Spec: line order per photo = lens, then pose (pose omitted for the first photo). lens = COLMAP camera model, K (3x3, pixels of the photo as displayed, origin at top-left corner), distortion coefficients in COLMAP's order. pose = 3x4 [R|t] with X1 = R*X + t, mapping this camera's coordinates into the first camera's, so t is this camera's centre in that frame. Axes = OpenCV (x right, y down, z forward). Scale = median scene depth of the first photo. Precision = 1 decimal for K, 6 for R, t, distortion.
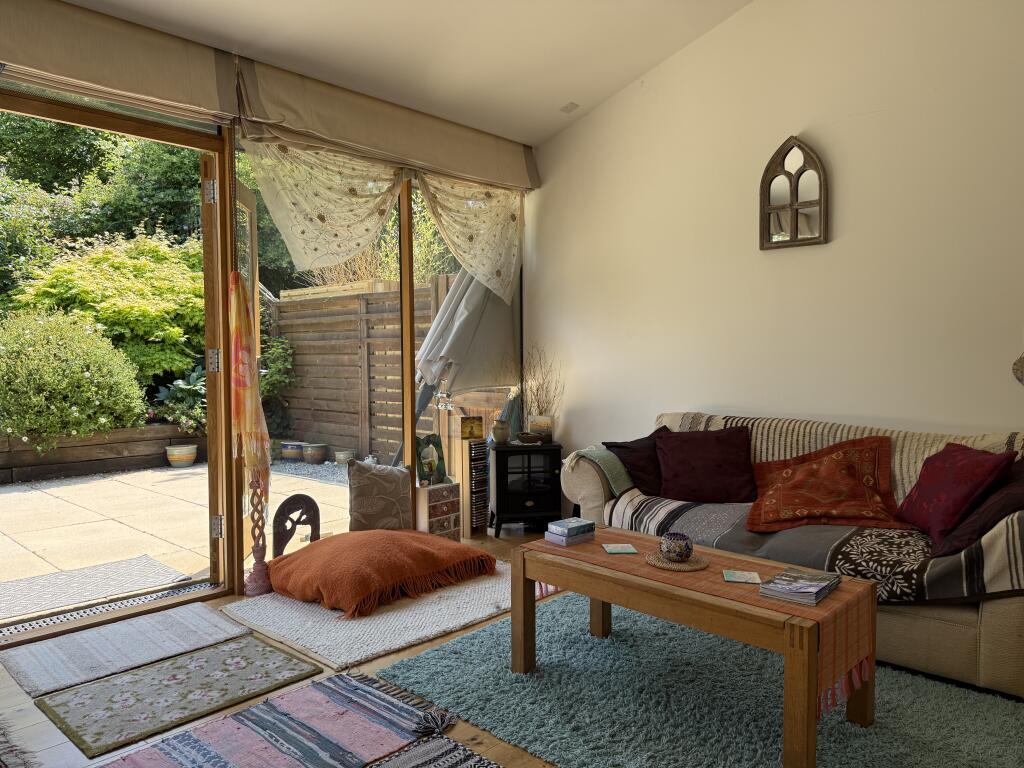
lens RADIAL K [[725.2, 0, 512.2], [0, 725.2, 383.4], [0, 0, 1]] dist [-0.007917, -0.002713]
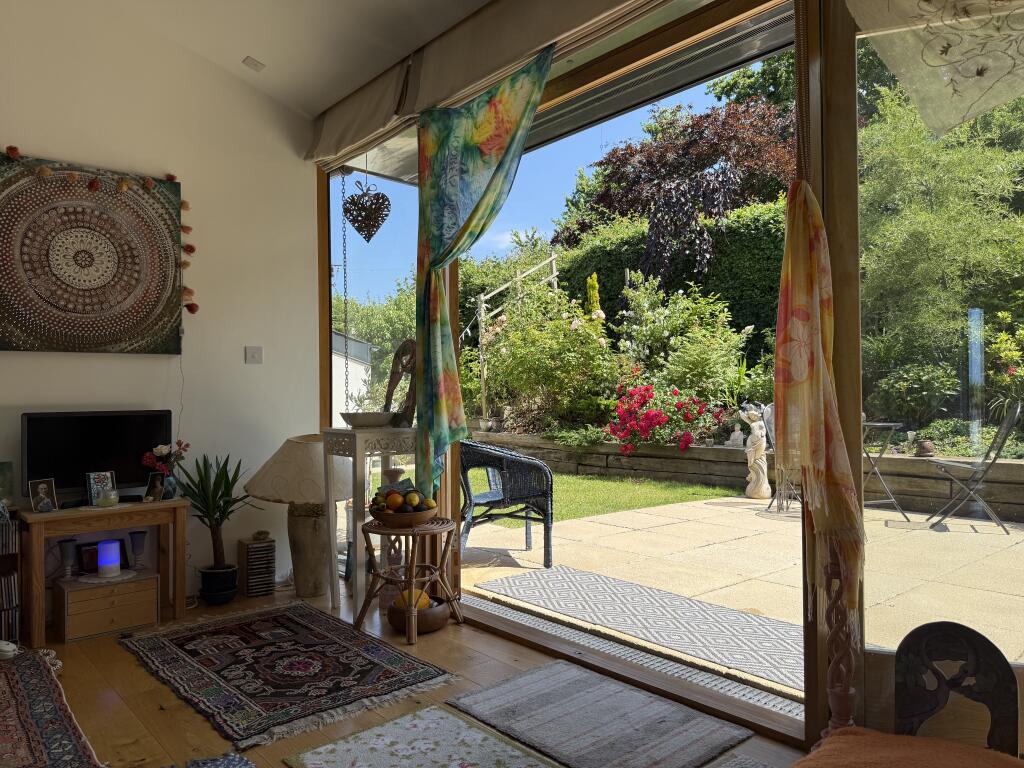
lens RADIAL K [[725.2, 0, 512.1], [0, 725.2, 387.1], [0, 0, 1]] dist [-0.007917, -0.002713]
pose [[-0.110900, -0.007811, -0.993801, 0.214959], [-0.024181, 0.999694, -0.005159, 0.015108], [0.993537, 0.023459, -0.111055, 0.882568]]
